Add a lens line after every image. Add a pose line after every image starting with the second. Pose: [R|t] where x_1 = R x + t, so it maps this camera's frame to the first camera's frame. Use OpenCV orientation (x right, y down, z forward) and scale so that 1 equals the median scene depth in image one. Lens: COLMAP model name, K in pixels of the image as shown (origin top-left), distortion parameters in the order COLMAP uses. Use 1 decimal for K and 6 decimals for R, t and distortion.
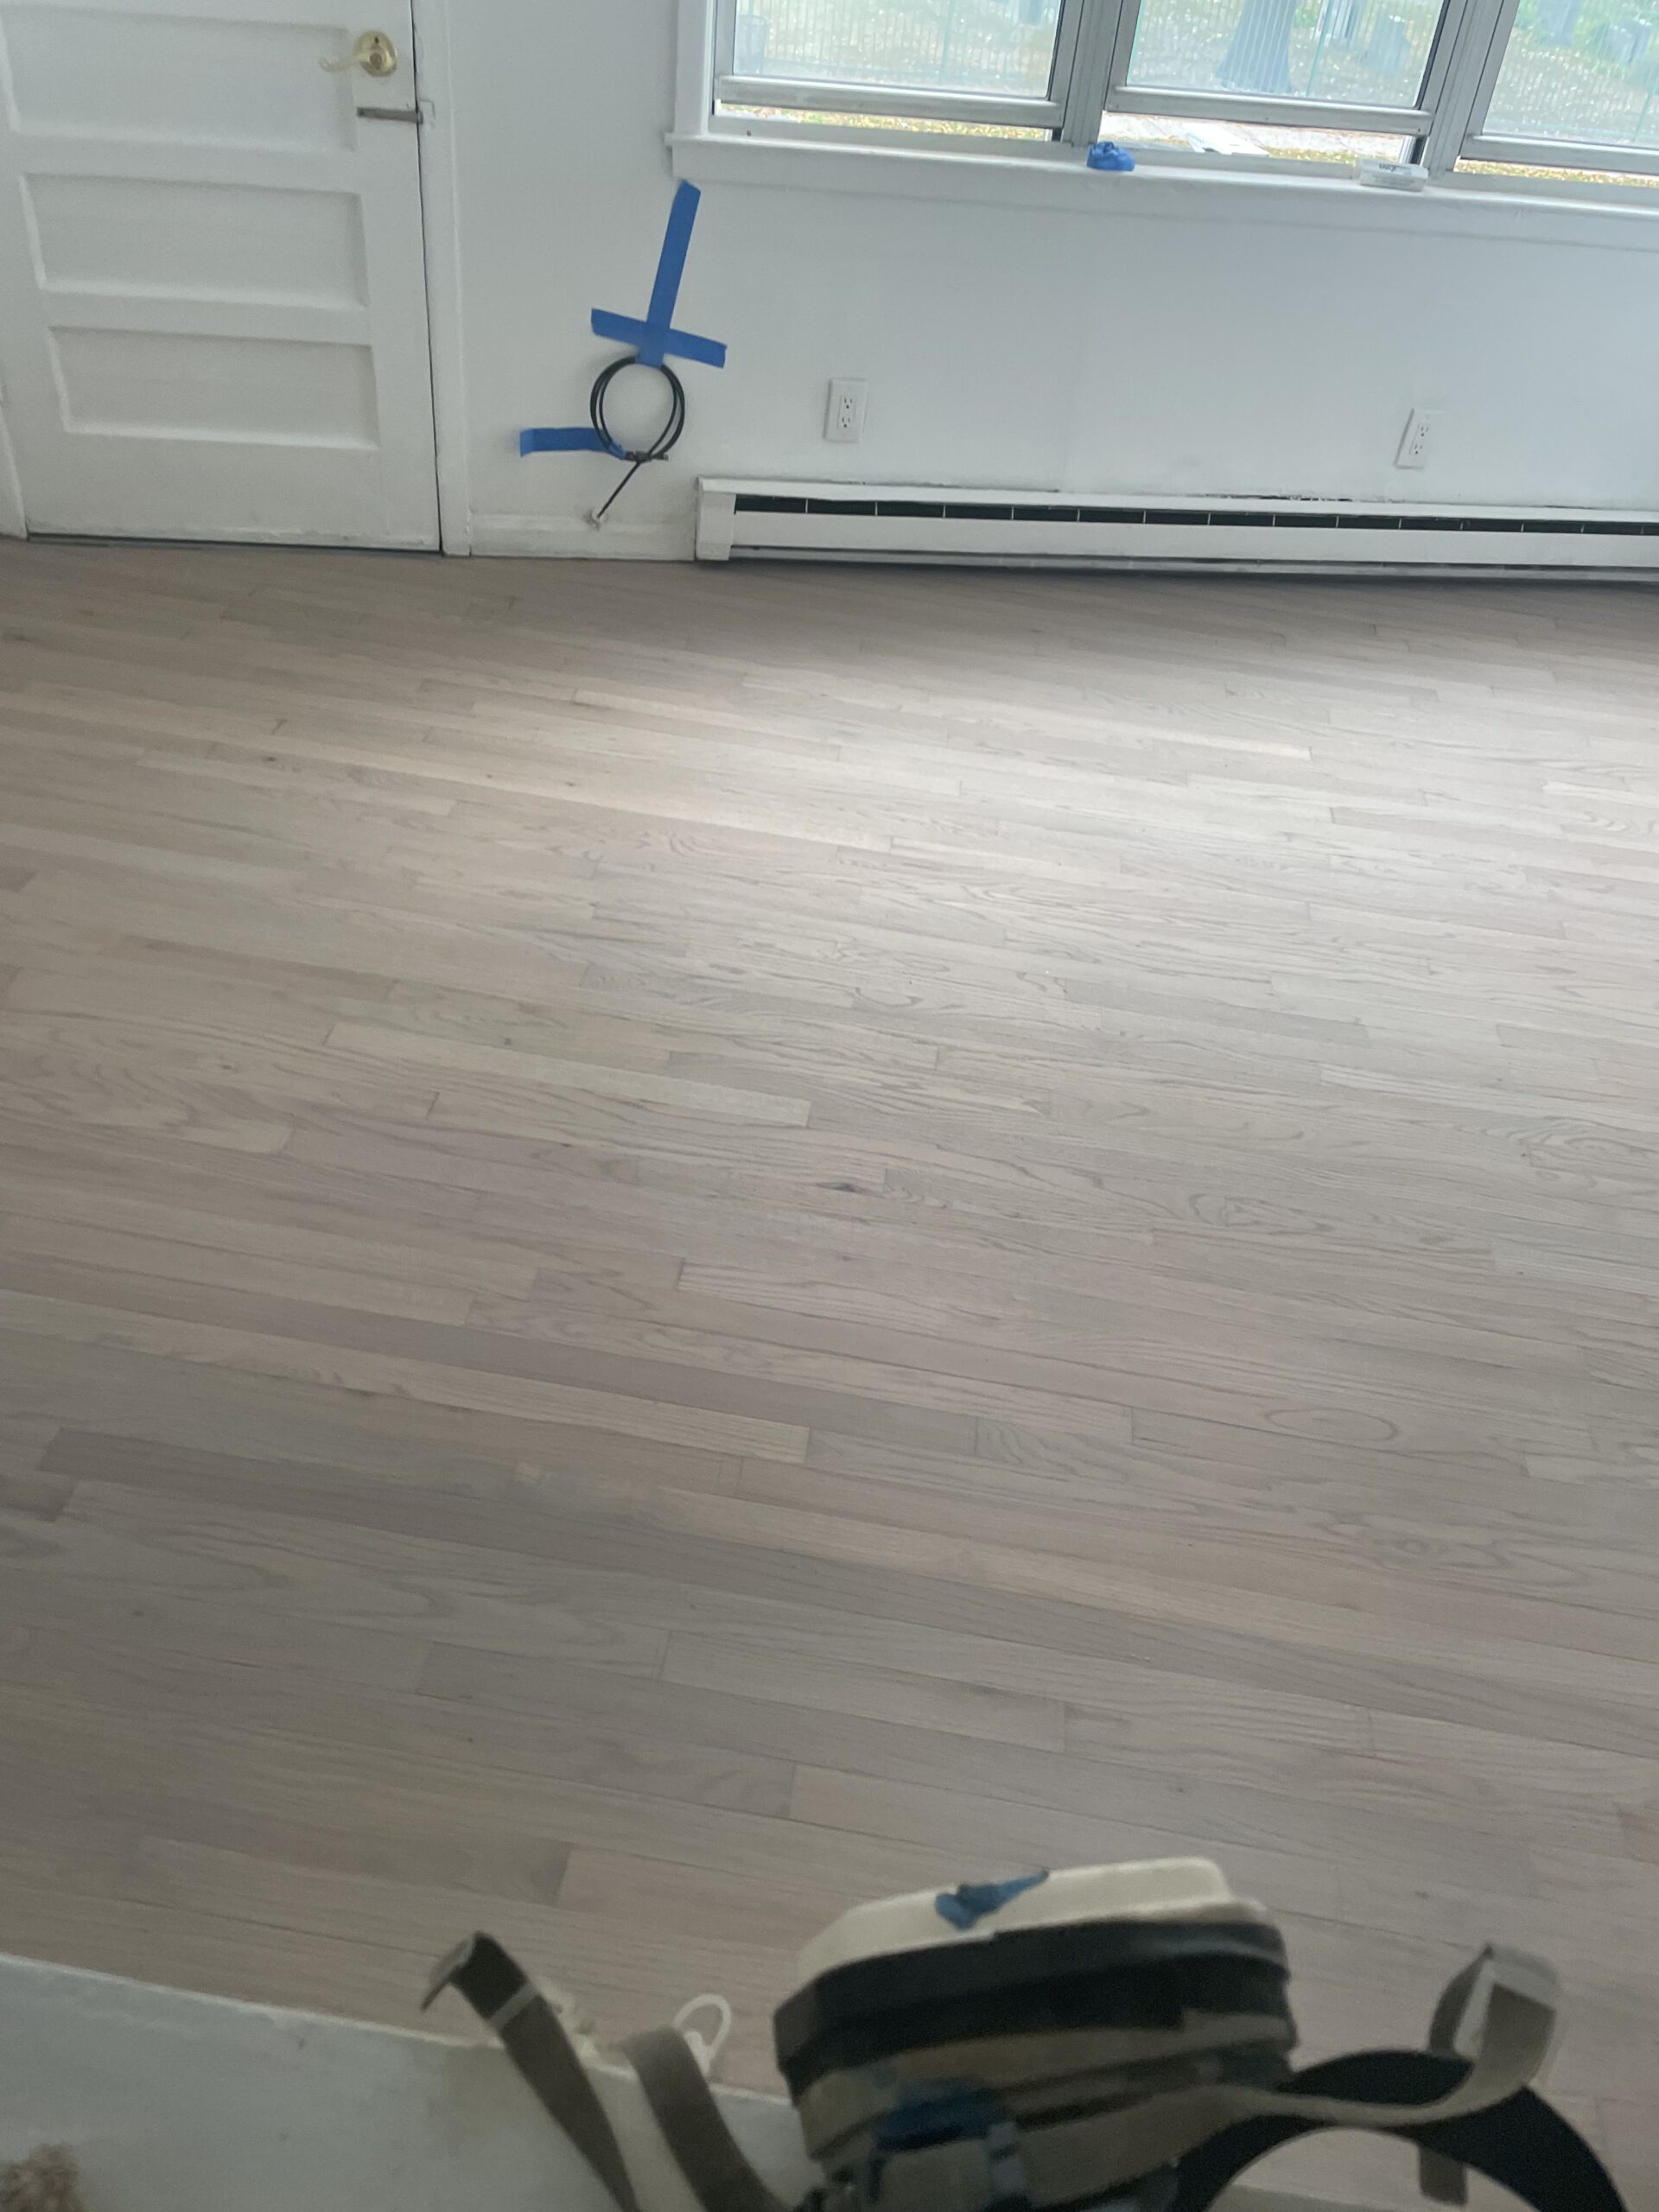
lens RADIAL K [[1728.6, 0, 825.9], [0, 1728.6, 1115.6], [0, 0, 1]] dist [0.091956, -0.106557]
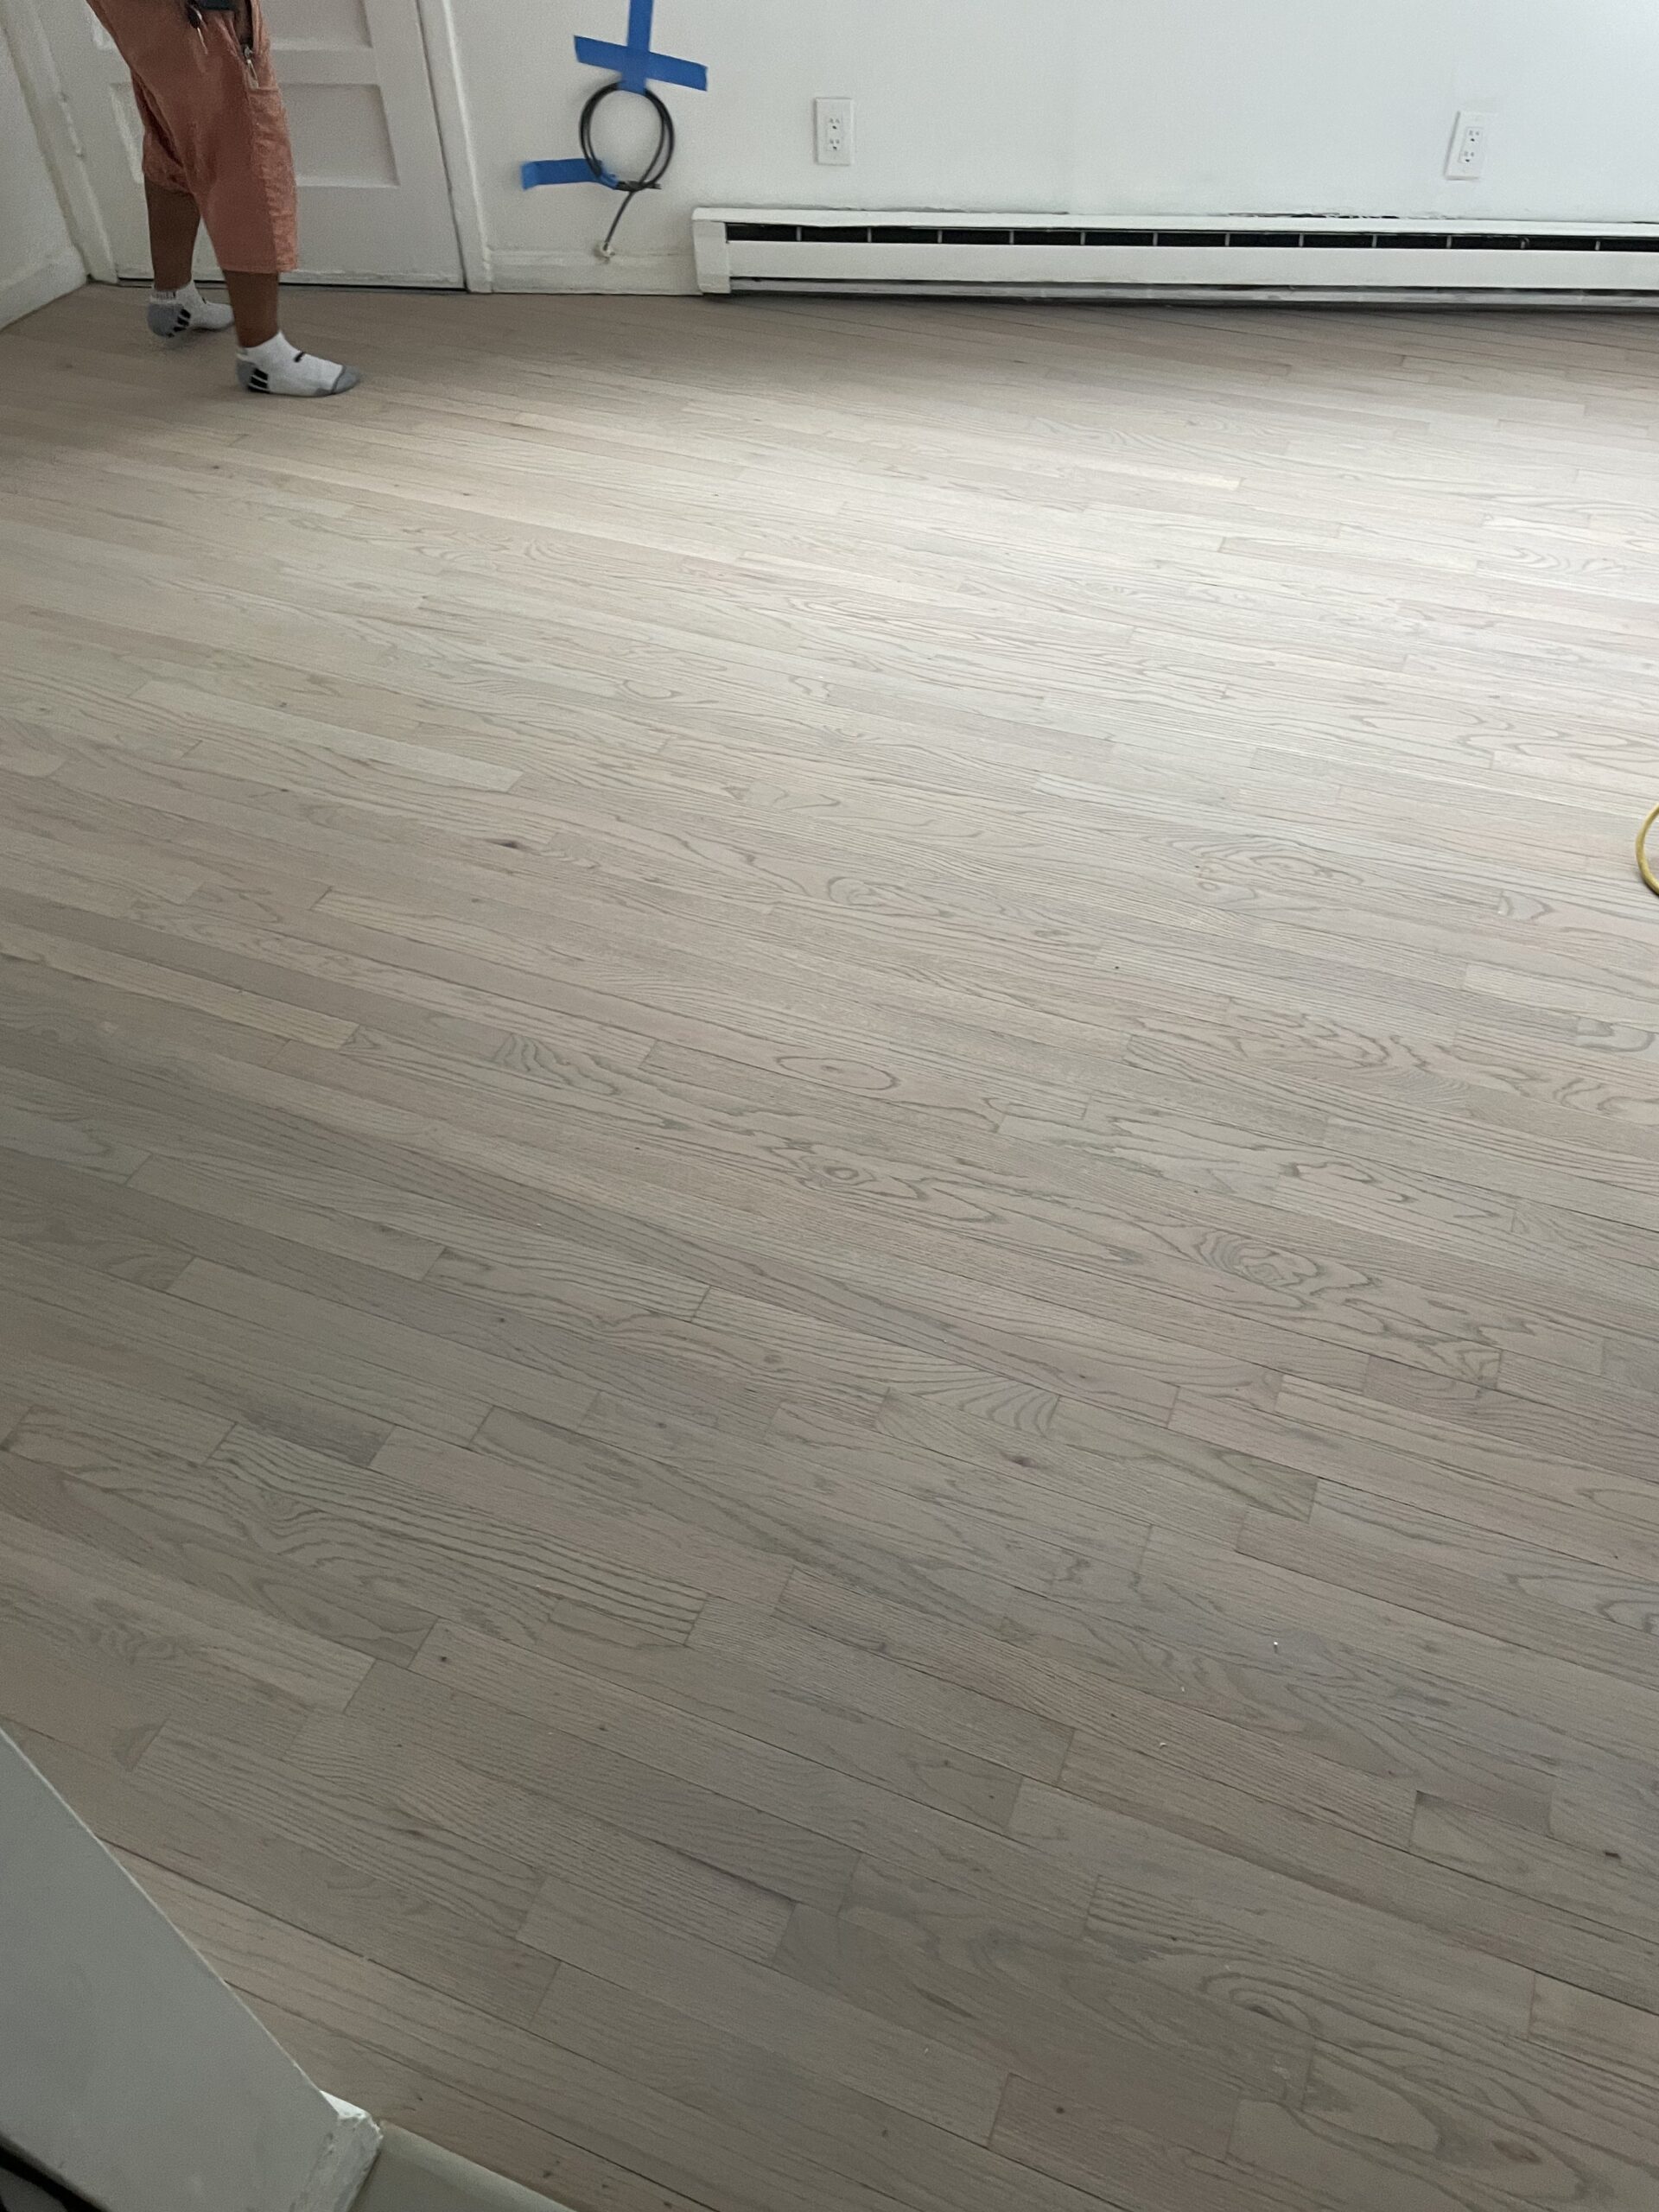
lens RADIAL K [[1728.6, 0, 839.7], [0, 1728.6, 1130.3], [0, 0, 1]] dist [0.091956, -0.106557]
pose [[0.963613, 0.098591, -0.248455, 0.408291], [-0.074225, 0.991632, 0.105621, 0.072578], [0.256790, -0.083336, 0.962868, -0.021544]]
